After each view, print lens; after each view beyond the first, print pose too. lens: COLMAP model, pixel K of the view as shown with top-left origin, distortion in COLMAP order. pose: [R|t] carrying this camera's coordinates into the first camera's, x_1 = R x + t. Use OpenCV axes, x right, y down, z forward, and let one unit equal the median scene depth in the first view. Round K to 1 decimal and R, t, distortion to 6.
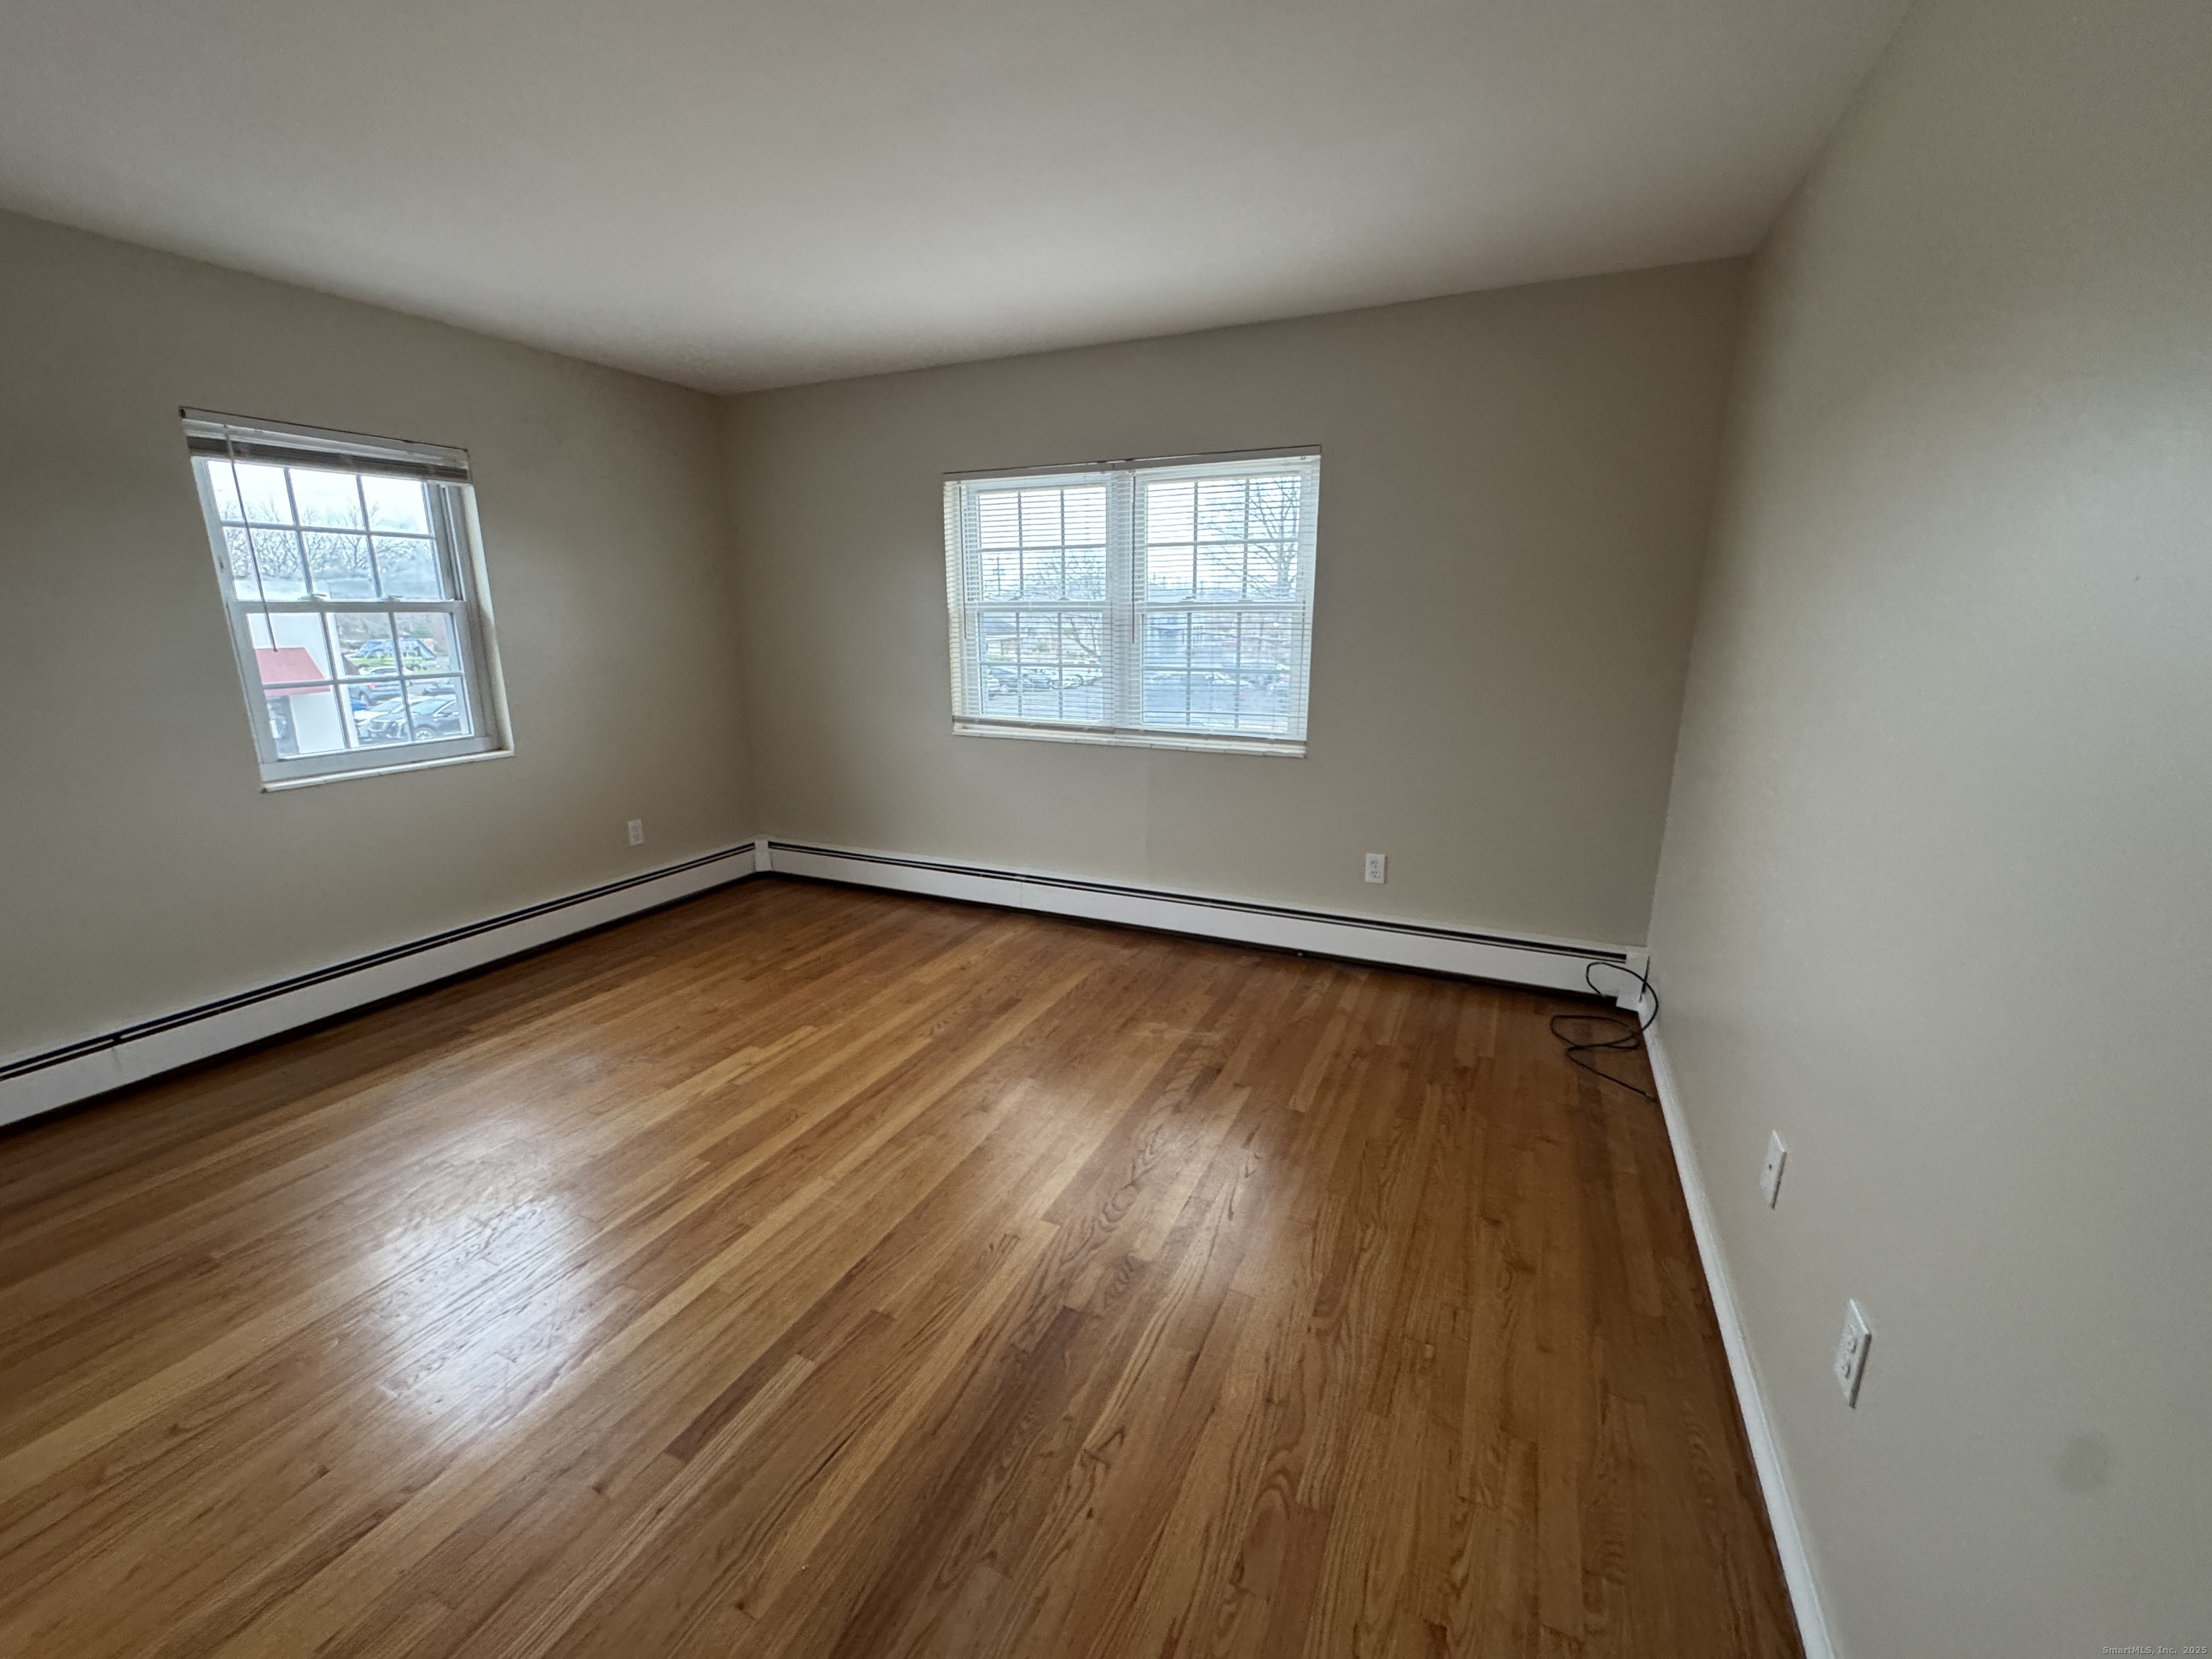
lens RADIAL K [[881.7, 0, 1107.4], [0, 881.7, 826.6], [0, 0, 1]] dist [-0.004892, -0.000016]
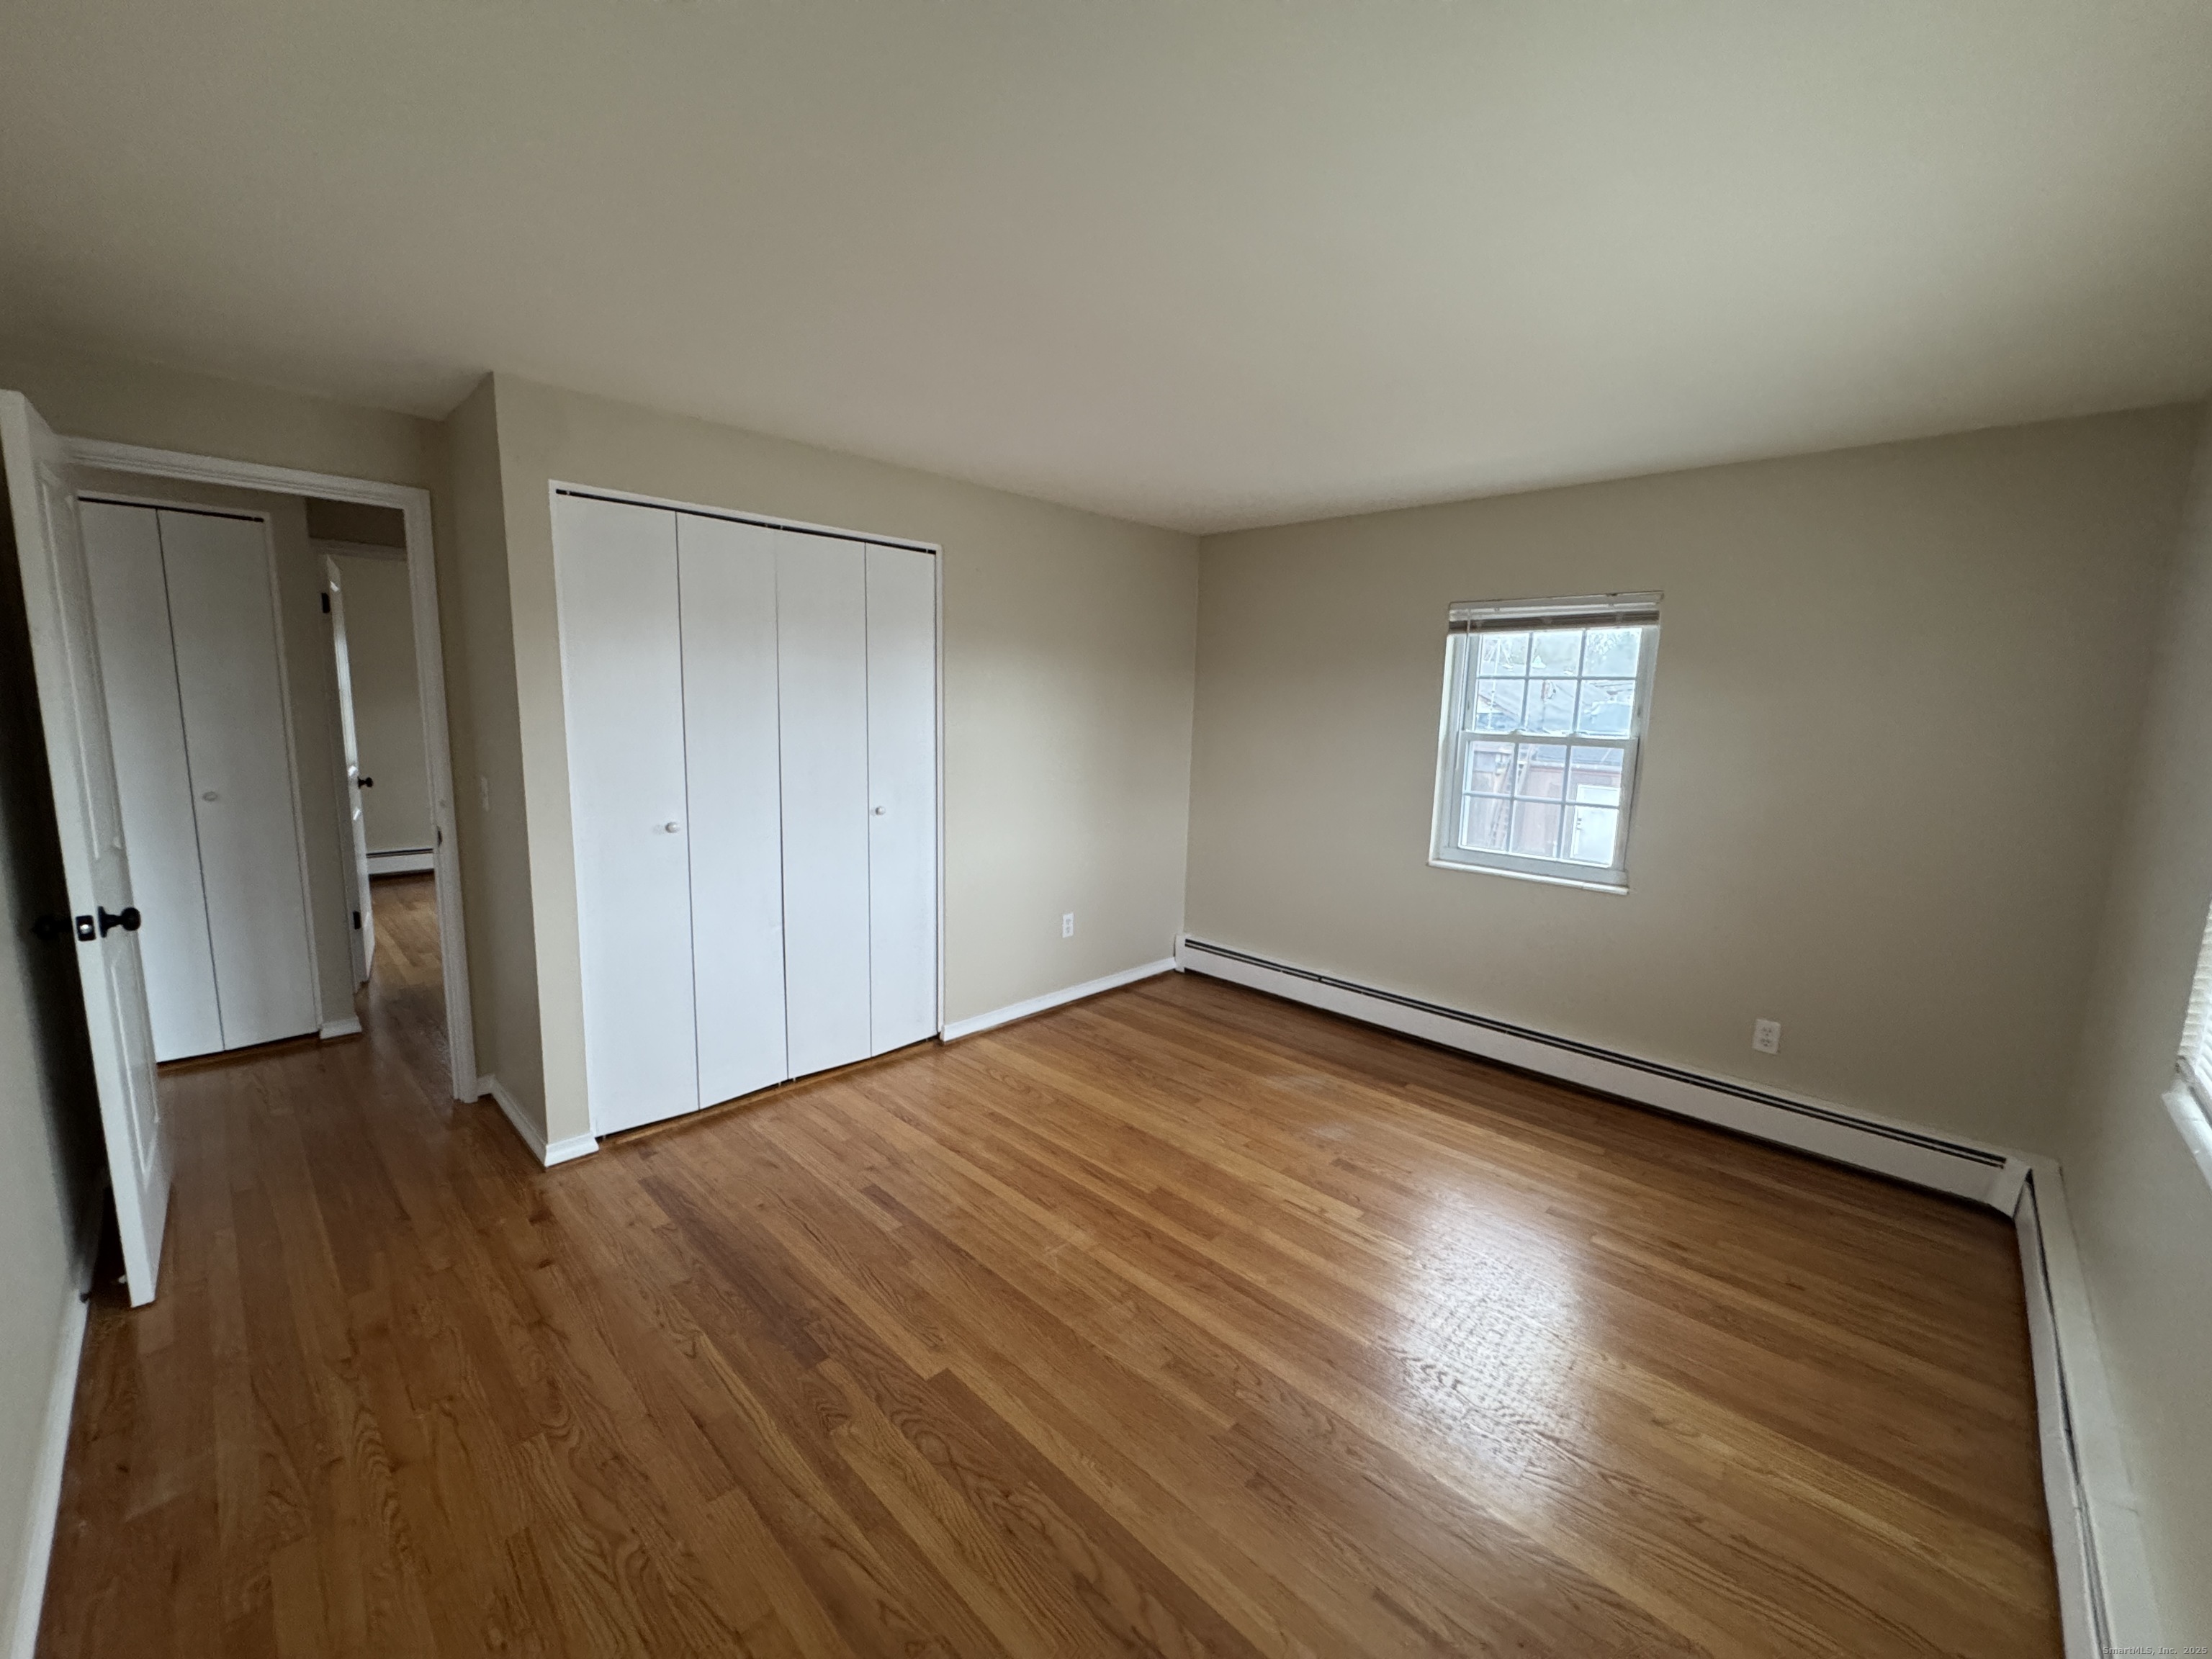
lens RADIAL K [[881.7, 0, 1107.4], [0, 881.7, 826.6], [0, 0, 1]] dist [-0.004892, -0.000016]
pose [[-0.325862, 0.128720, -0.936613, 0.566009], [-0.251371, 0.943232, 0.217085, -0.303698], [0.911387, 0.306177, -0.275007, 1.004951]]
